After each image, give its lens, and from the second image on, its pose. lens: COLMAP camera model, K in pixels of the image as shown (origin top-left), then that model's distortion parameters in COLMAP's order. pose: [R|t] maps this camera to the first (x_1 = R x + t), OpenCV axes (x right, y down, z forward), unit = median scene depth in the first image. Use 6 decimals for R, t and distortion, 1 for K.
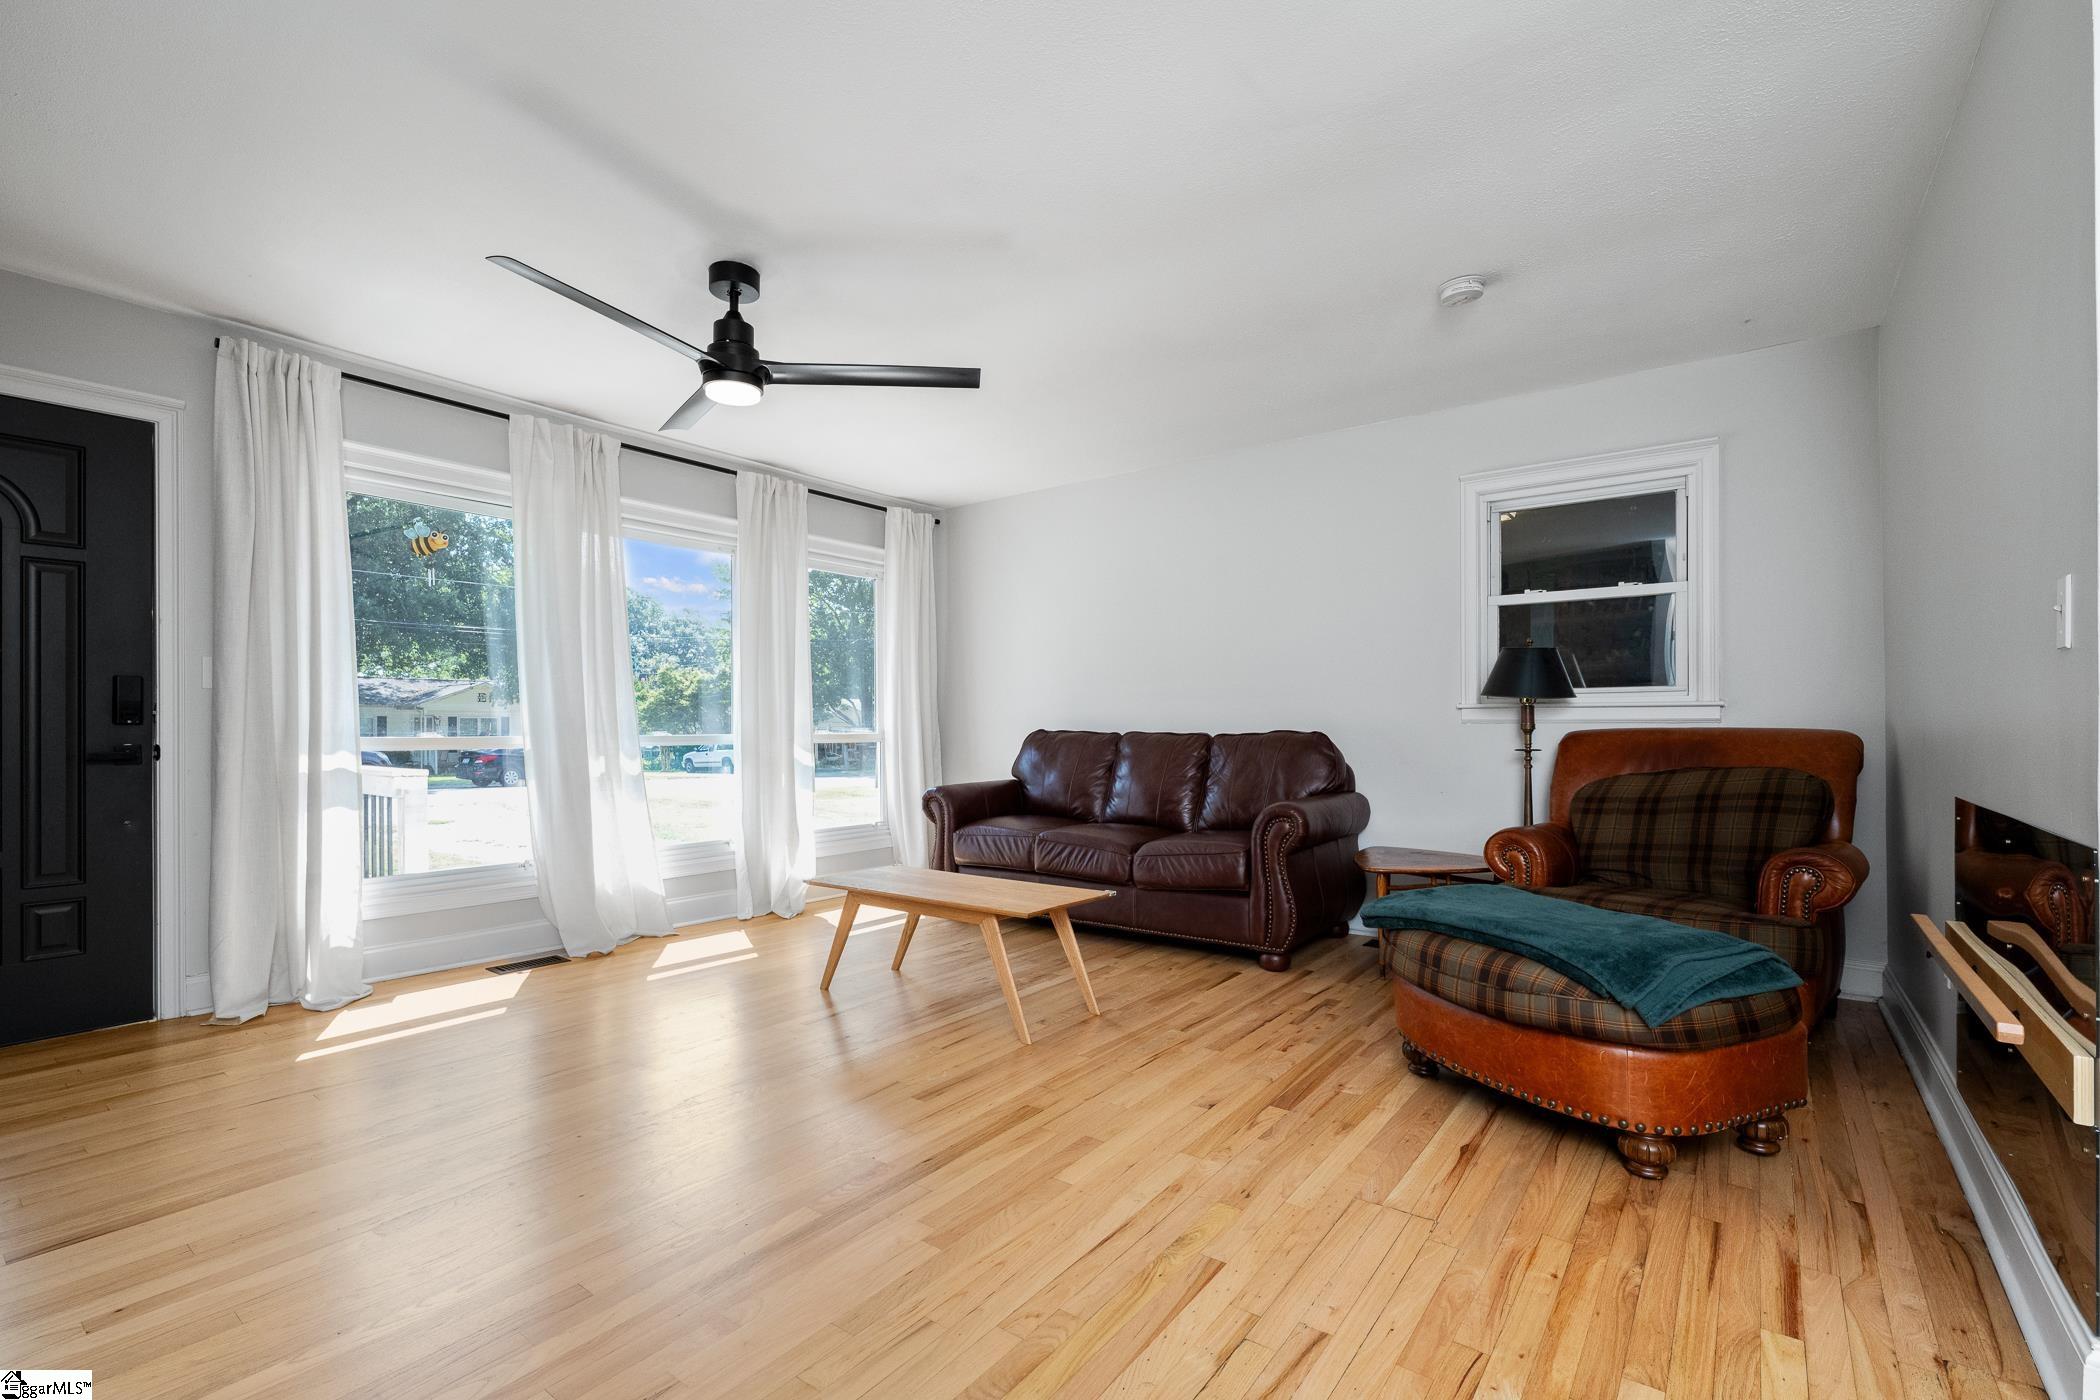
lens RADIAL K [[938.0, 0, 1061.9], [0, 938.0, 714.9], [0, 0, 1]] dist [0.002597, 0.000360]
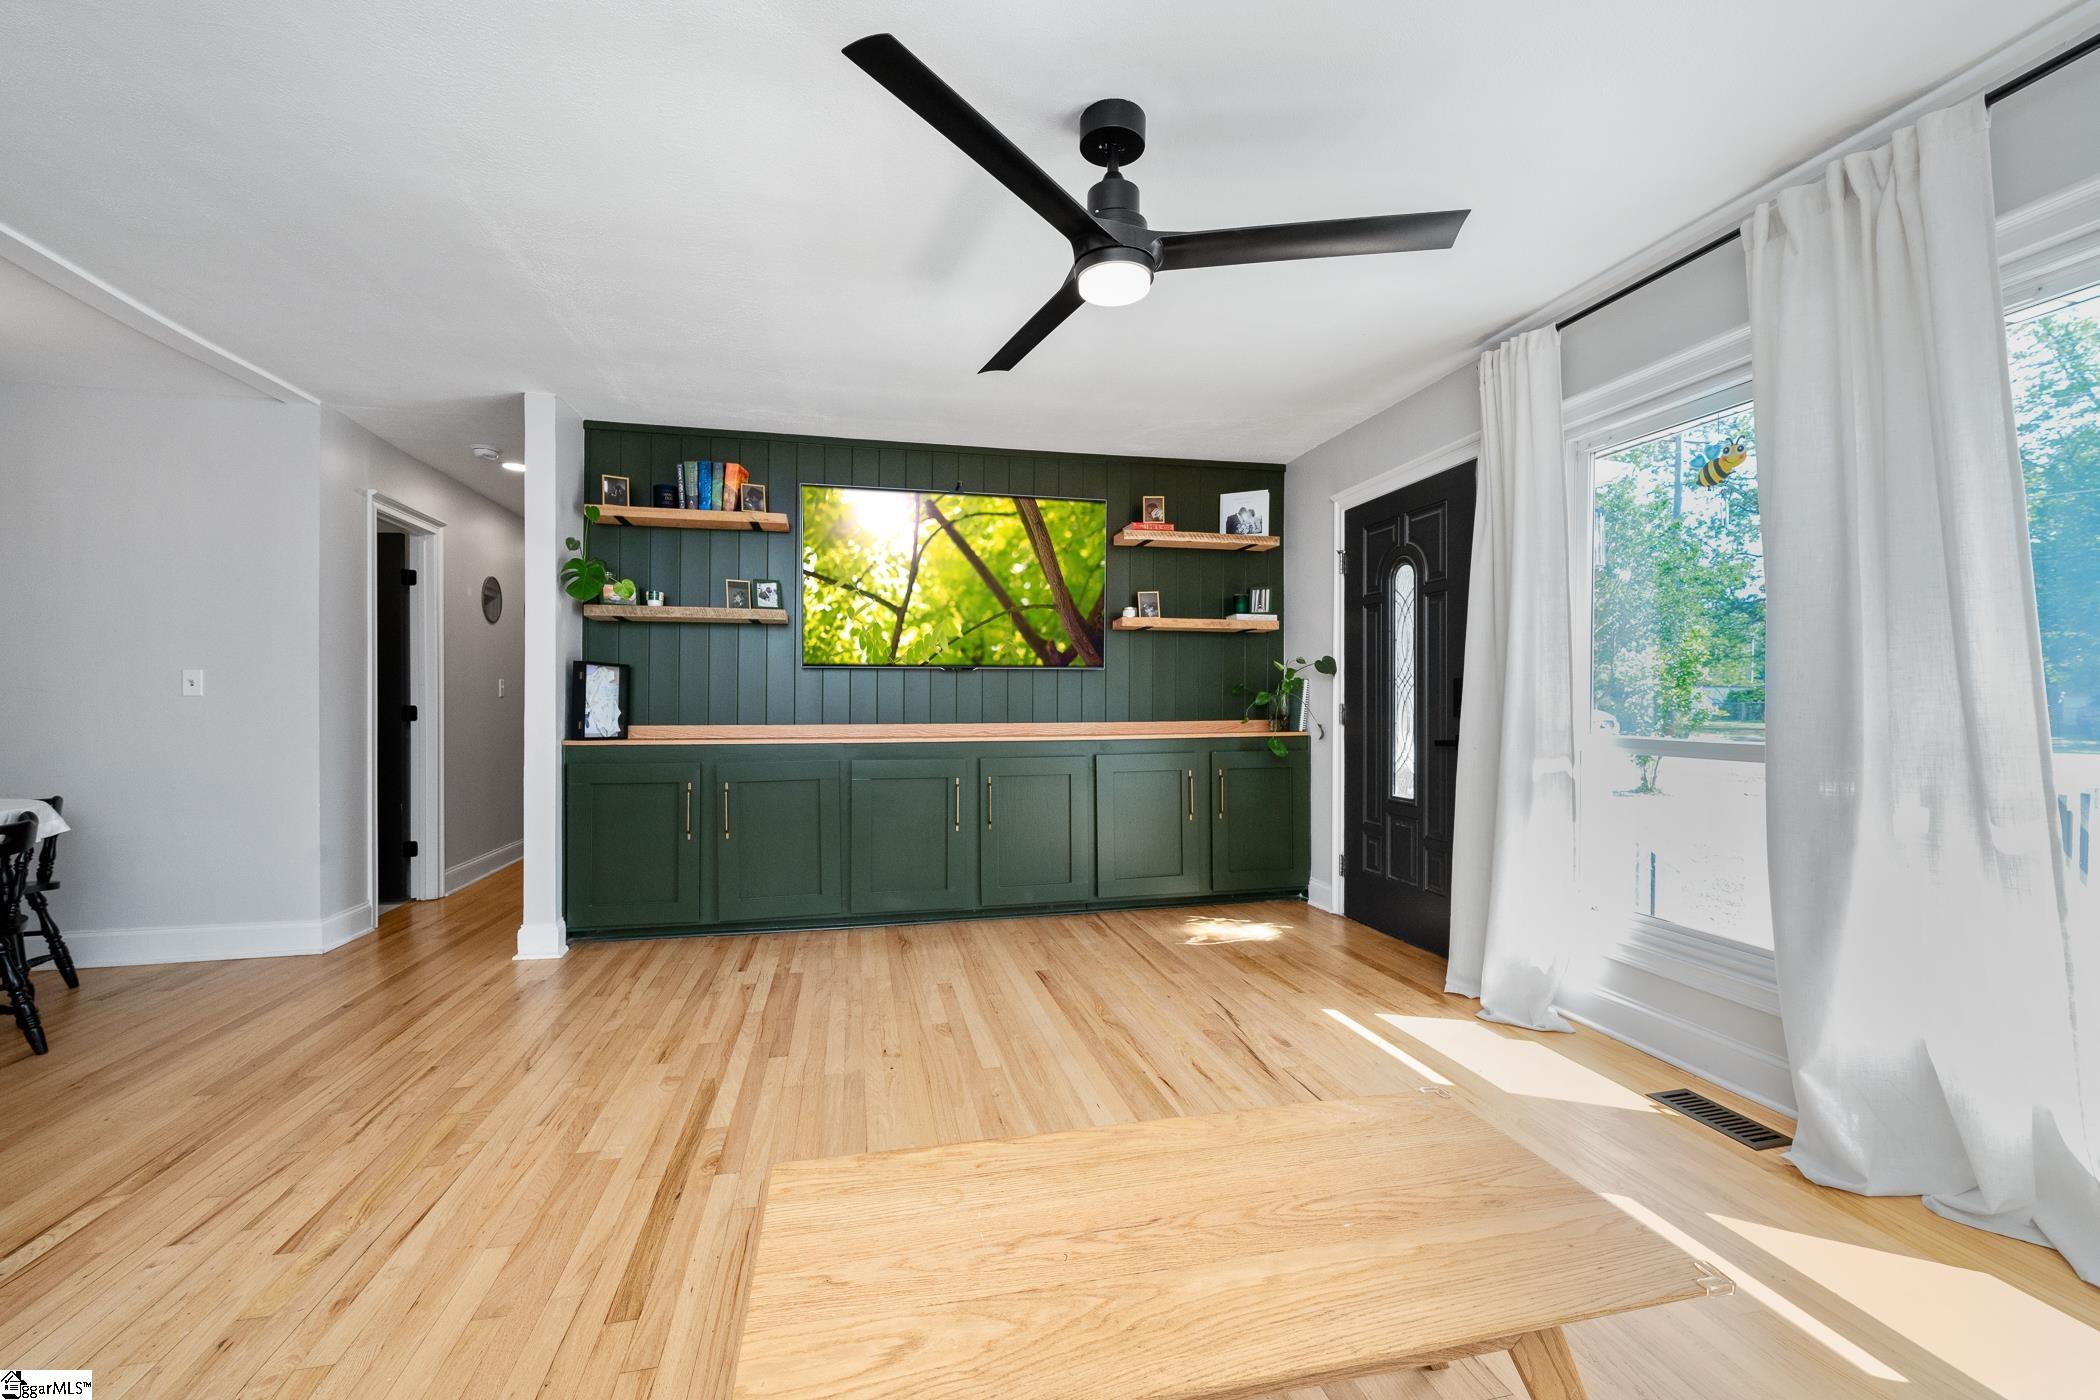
lens RADIAL K [[834.9, 0, 1036.6], [0, 834.9, 710.8], [0, 0, 1]] dist [0.001517, -0.001417]
pose [[-0.659784, 0.011809, -0.751362, 0.176295], [0.009552, 0.999928, 0.007329, -0.014413], [0.751395, -0.002341, -0.659849, 1.303268]]
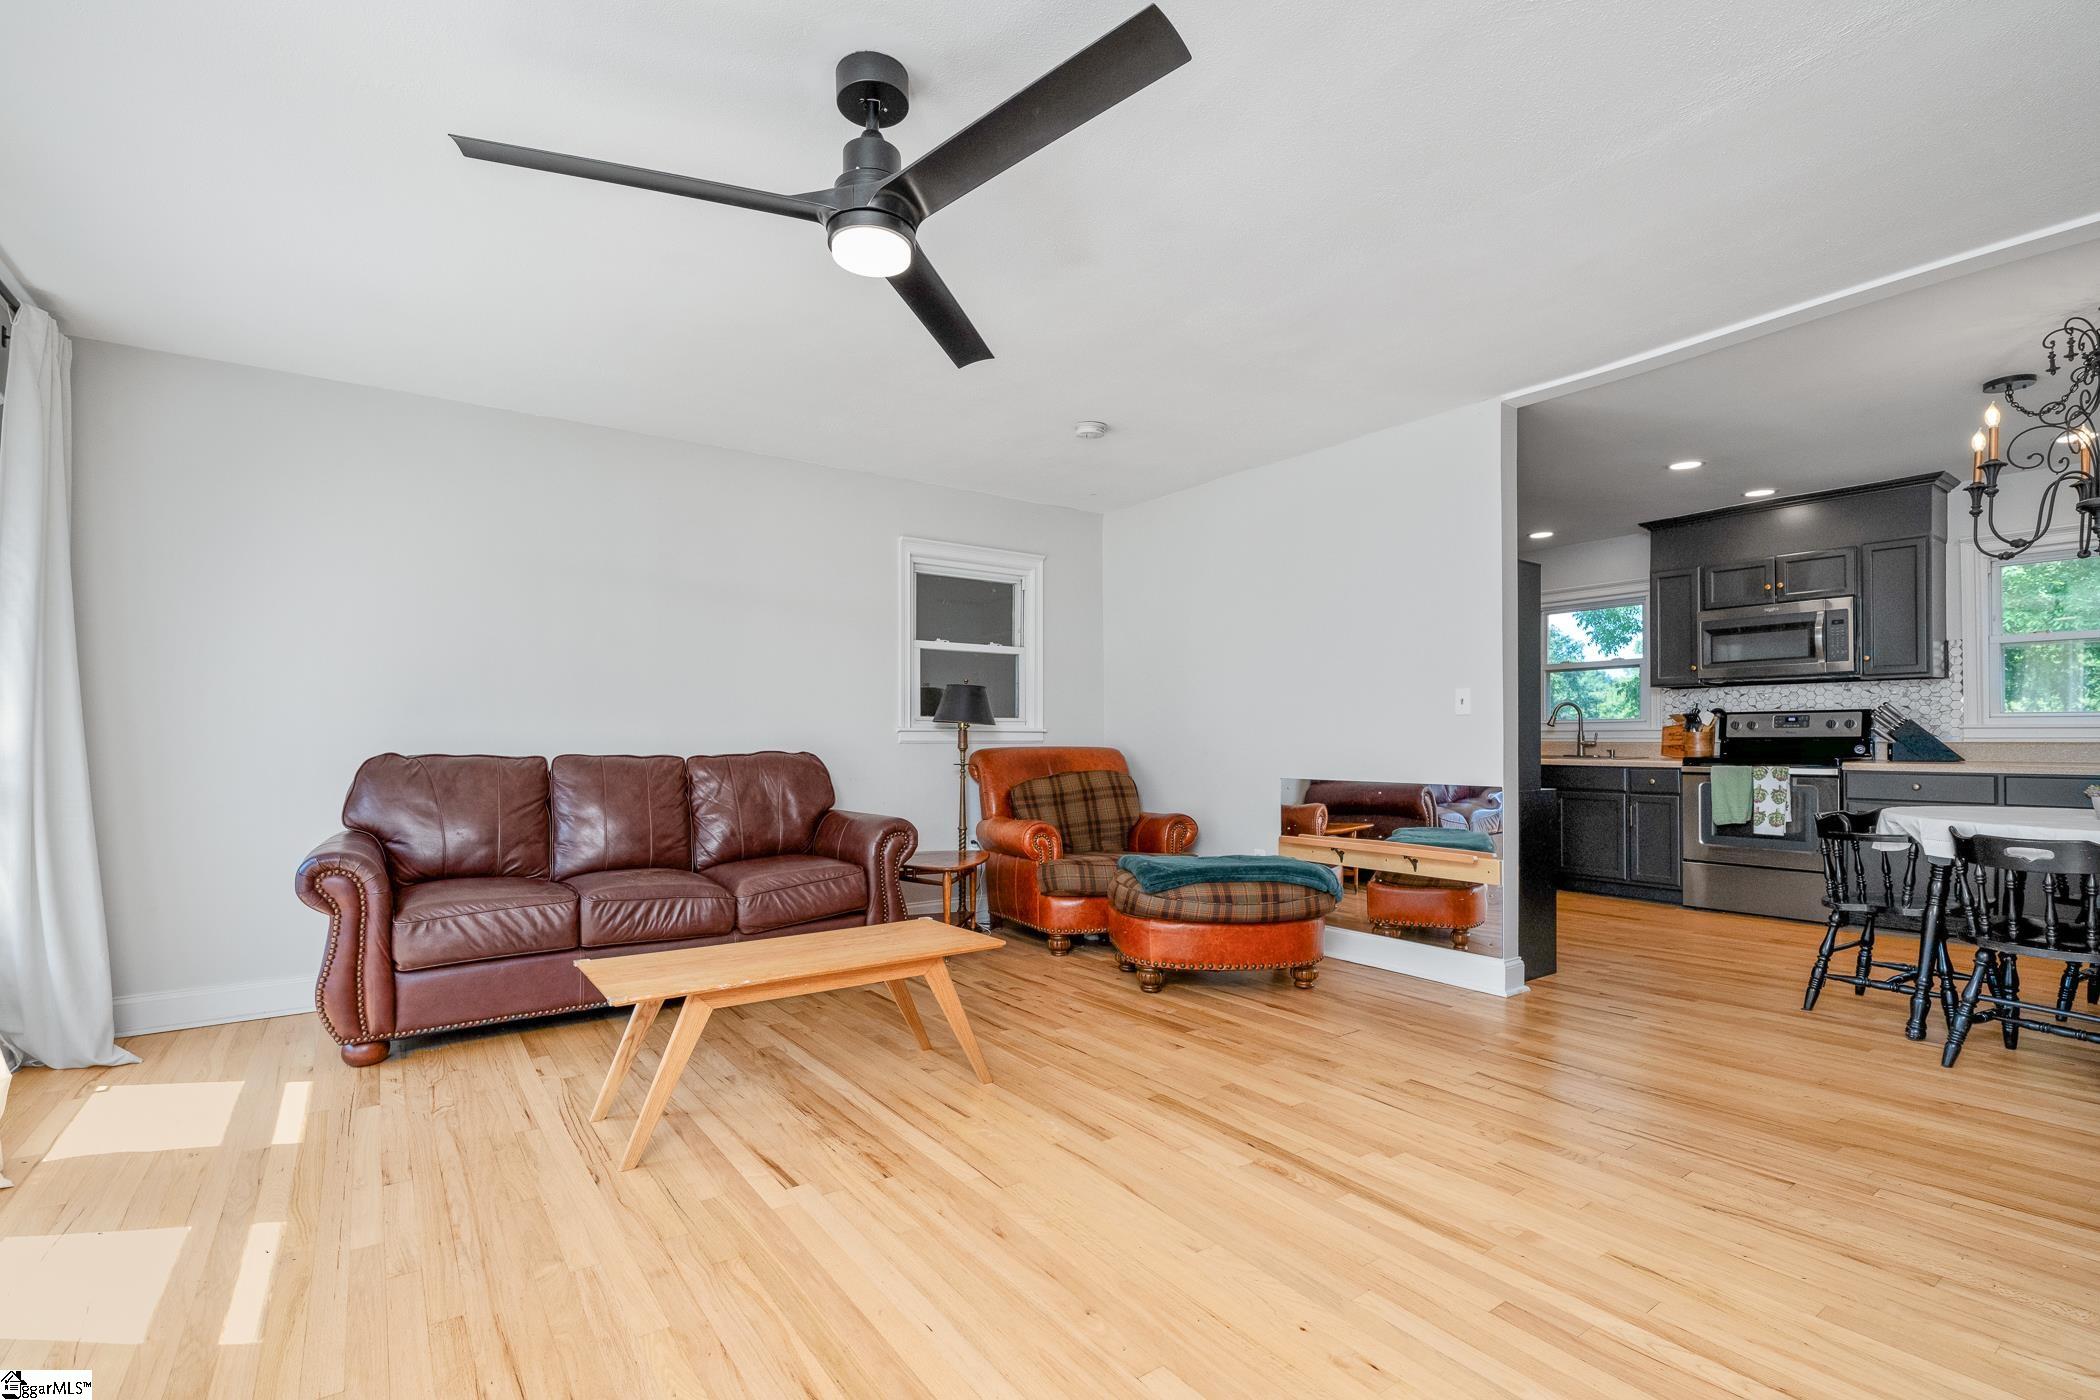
lens RADIAL K [[938.0, 0, 1042.4], [0, 938.0, 737.7], [0, 0, 1]] dist [0.002597, 0.000360]
pose [[0.304622, 0.007358, 0.952445, -0.888216], [-0.007138, 0.999960, -0.005442, 0.009244], [-0.952447, -0.005140, 0.304662, 0.641261]]
